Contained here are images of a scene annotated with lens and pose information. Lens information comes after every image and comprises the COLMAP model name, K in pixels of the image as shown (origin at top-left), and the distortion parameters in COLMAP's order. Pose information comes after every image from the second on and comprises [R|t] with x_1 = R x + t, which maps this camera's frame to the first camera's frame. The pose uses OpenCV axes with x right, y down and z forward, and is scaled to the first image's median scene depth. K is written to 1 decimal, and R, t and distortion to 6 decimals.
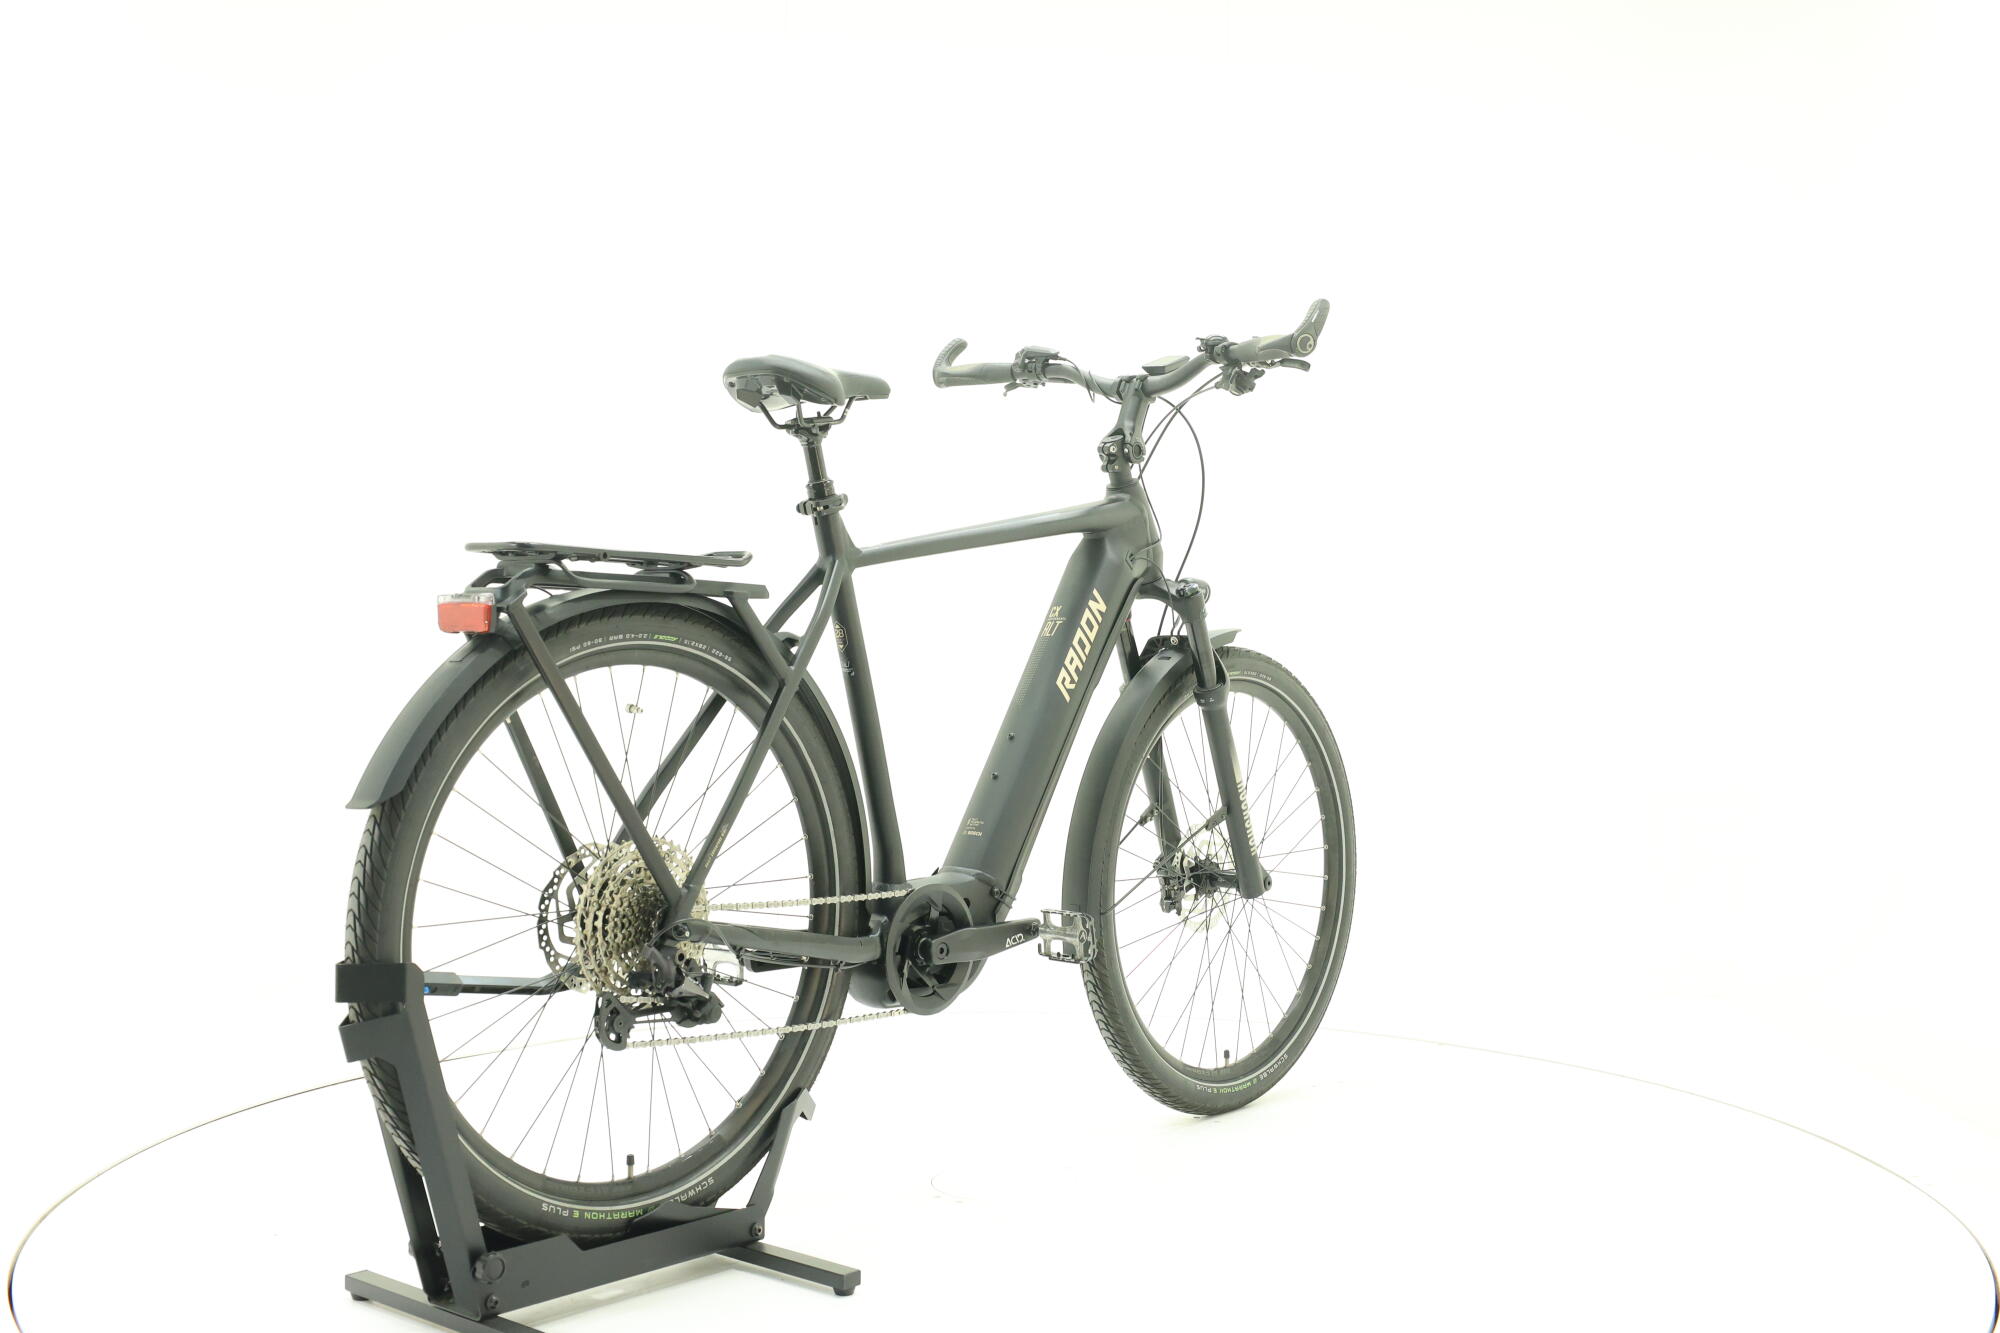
lens RADIAL K [[2143.9, 0, 994.6], [0, 2143.9, 673.2], [0, 0, 1]] dist [0.034739, 0.000000]
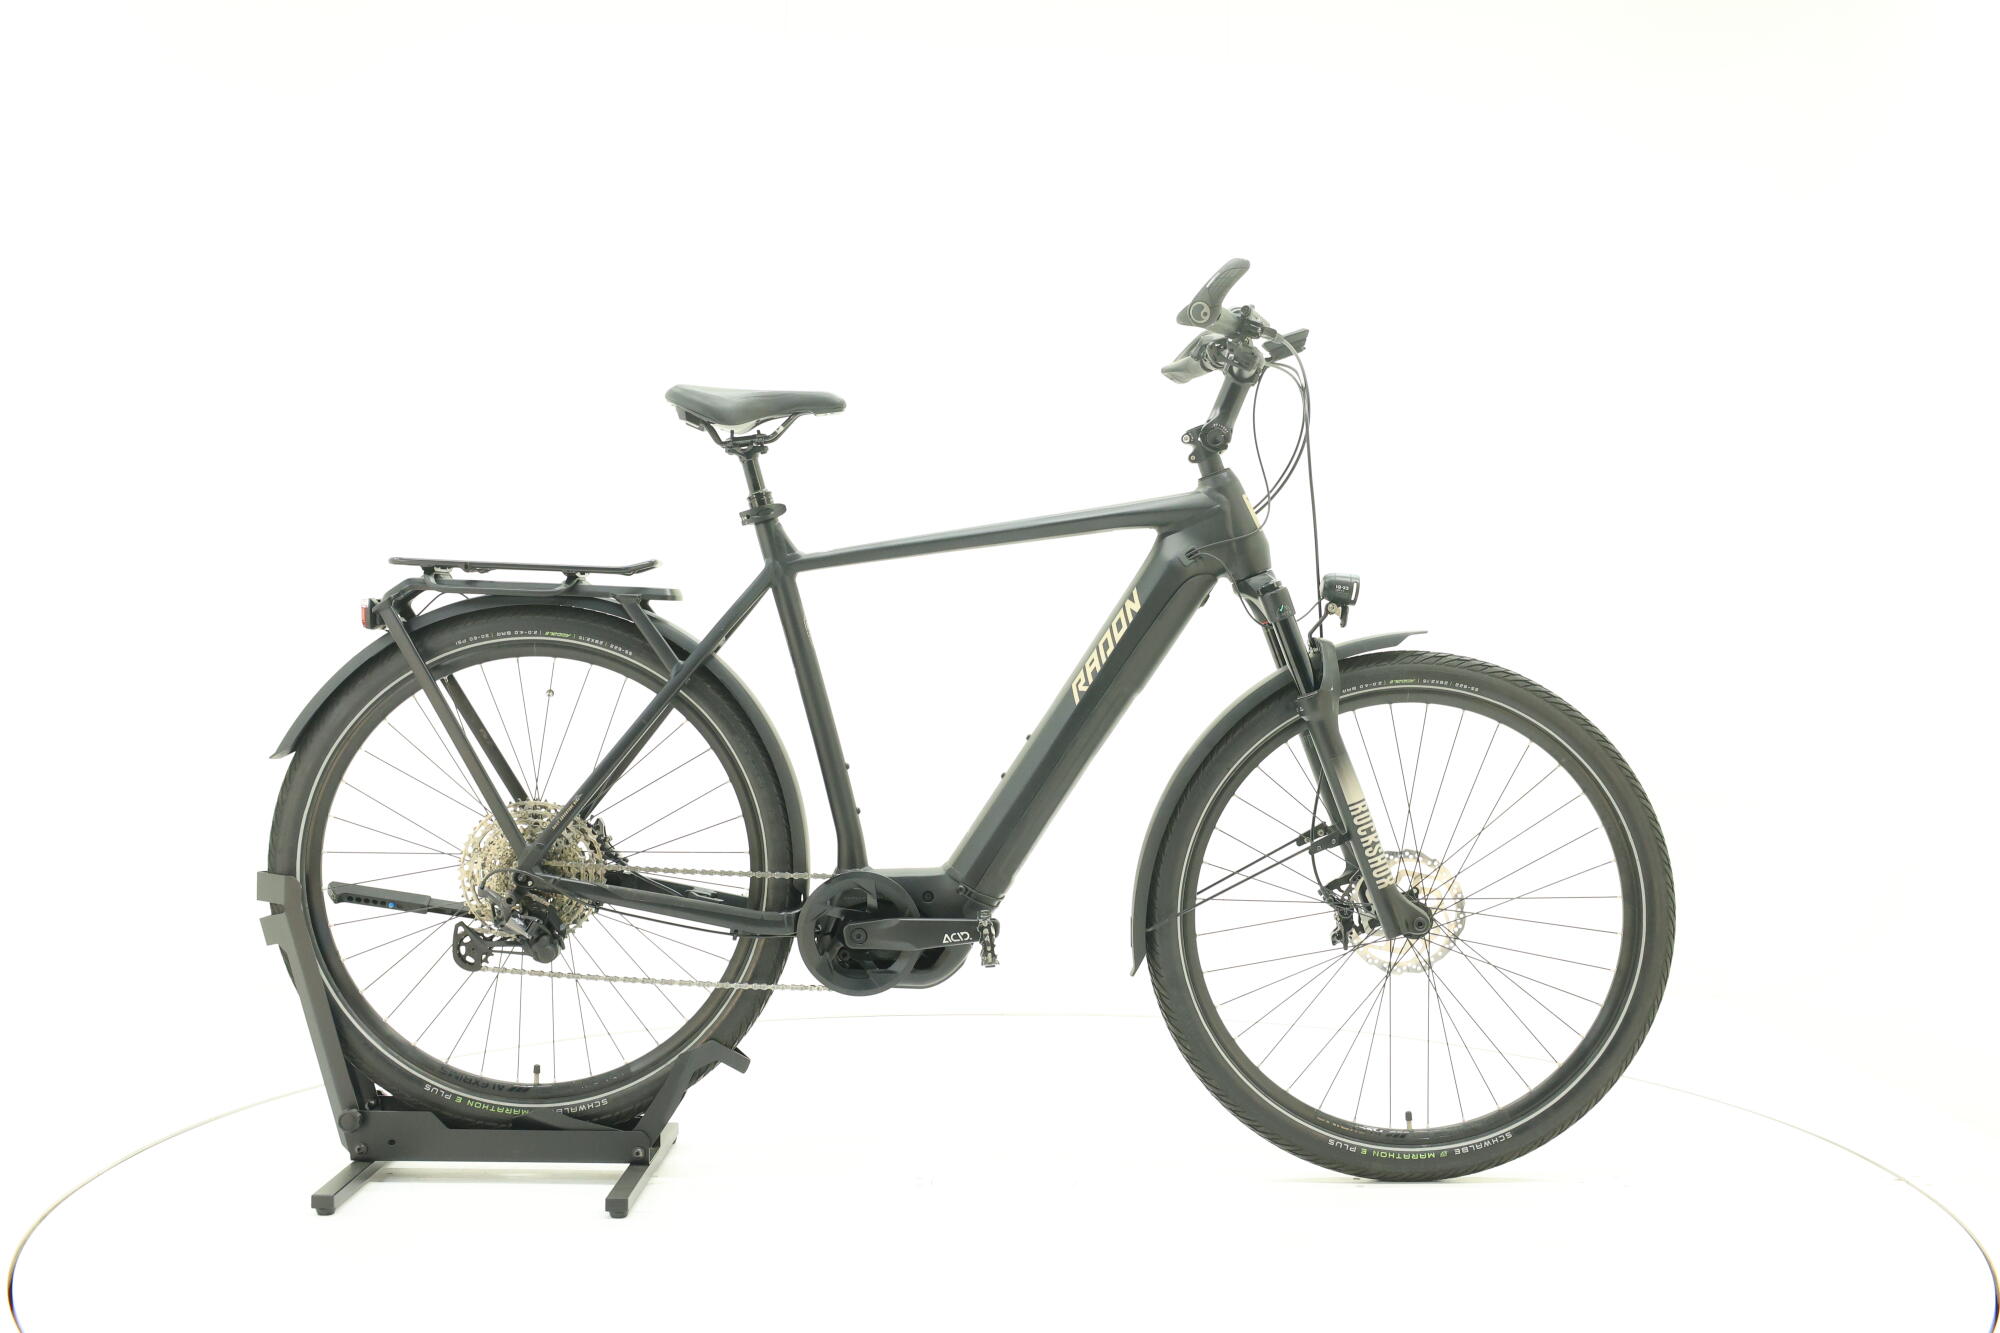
lens RADIAL K [[2143.9, 0, 998.3], [0, 2143.9, 657.4], [0, 0, 1]] dist [0.034739, 0.000000]
pose [[0.648593, 0.009184, -0.761080, 0.843719], [-0.019414, 0.999802, -0.004479, -0.002947], [0.760888, 0.017680, 0.648642, 0.382727]]
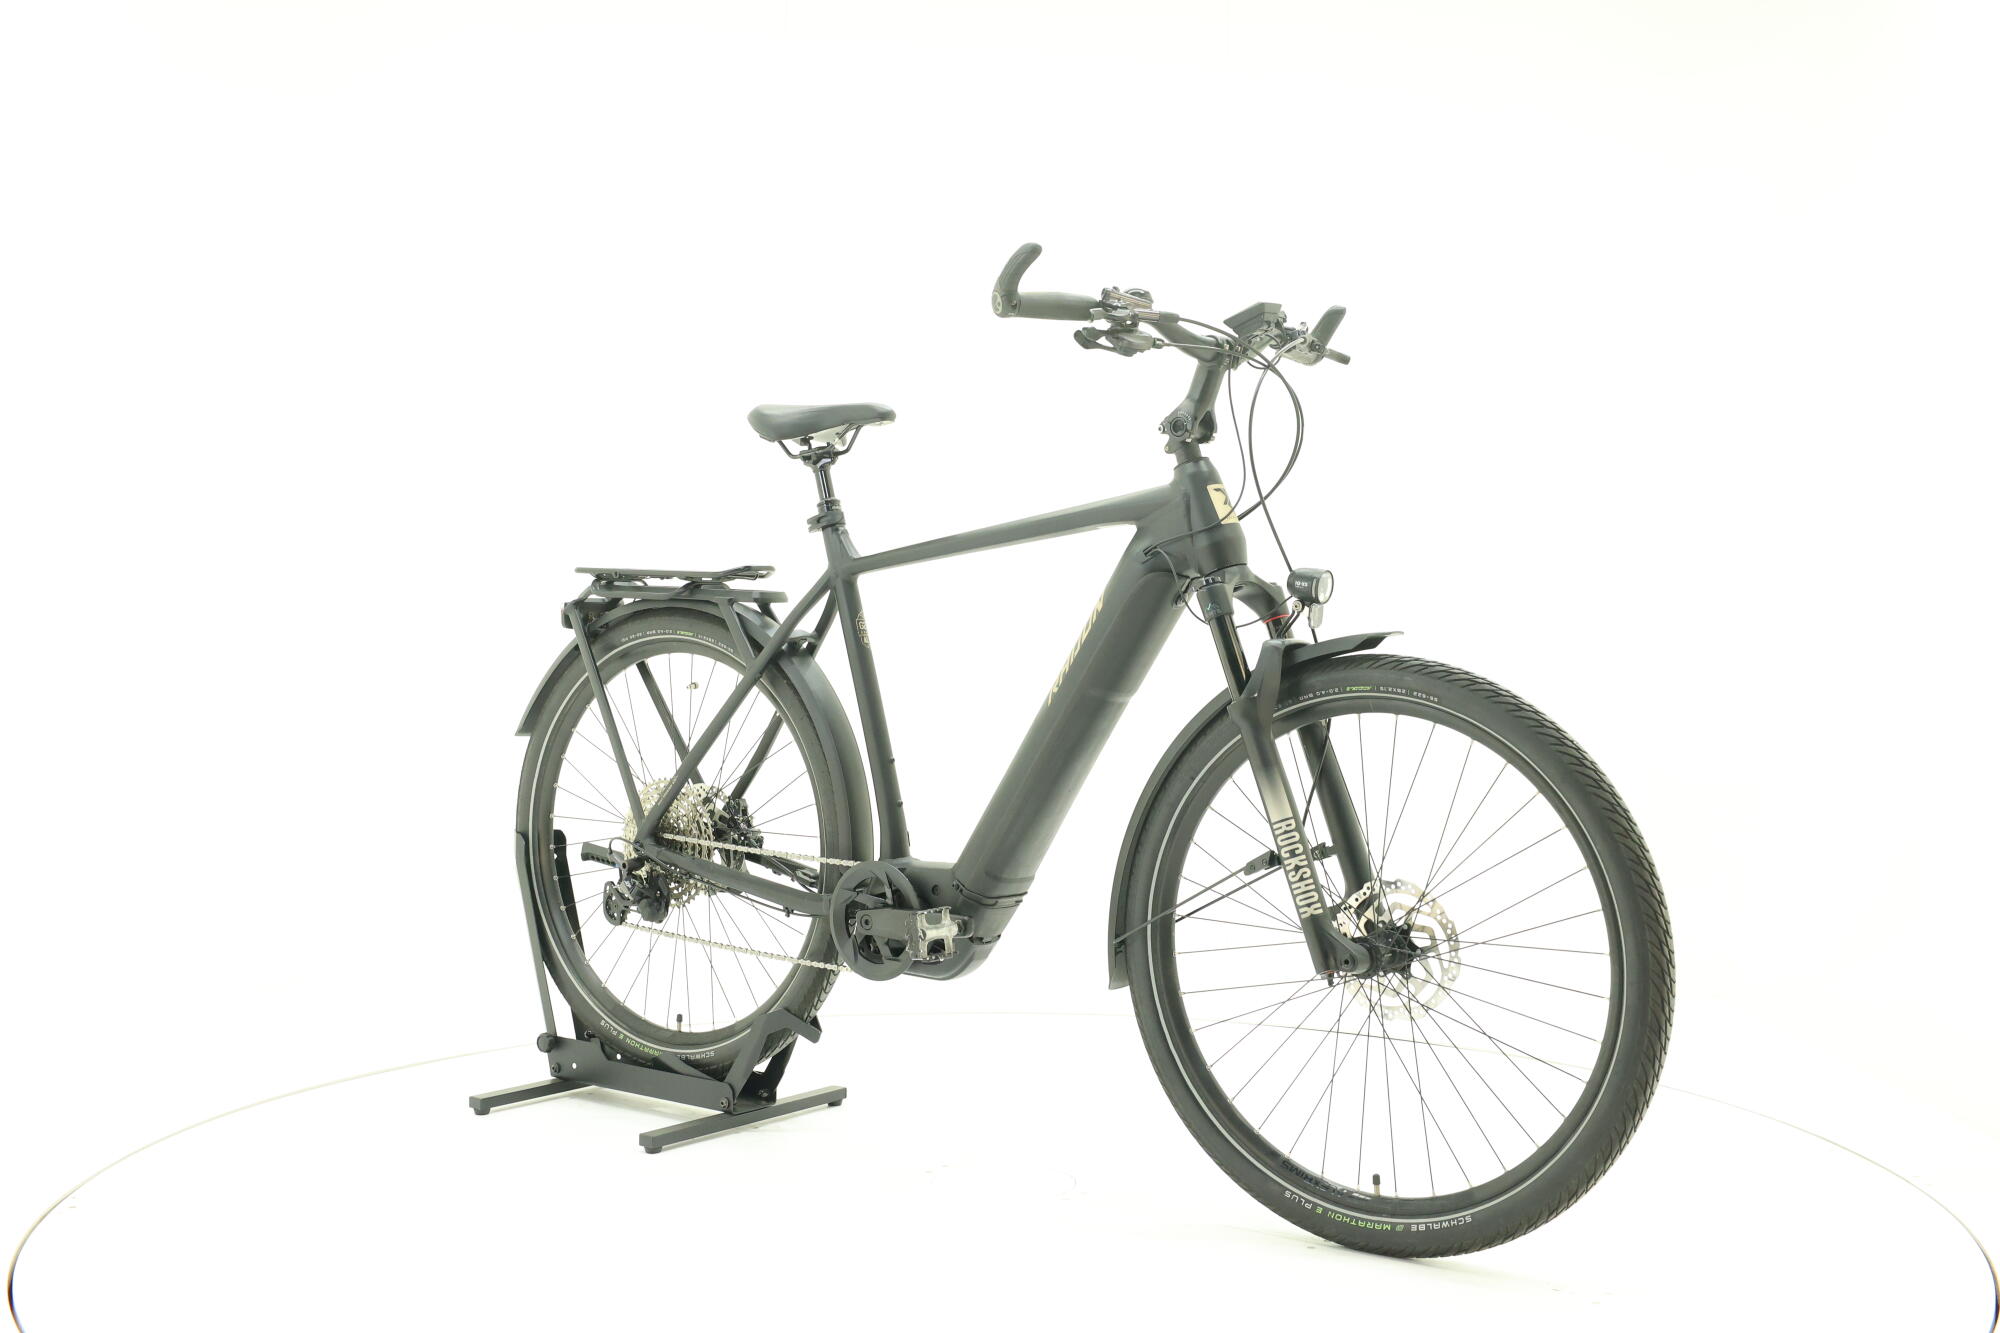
lens RADIAL K [[2143.9, 0, 985.4], [0, 2143.9, 669.3], [0, 0, 1]] dist [0.034739, 0.000000]
pose [[0.062101, 0.015283, -0.997953, 1.104438], [-0.030057, 0.999458, 0.013435, -0.016209], [0.997617, 0.029161, 0.062527, 1.022024]]
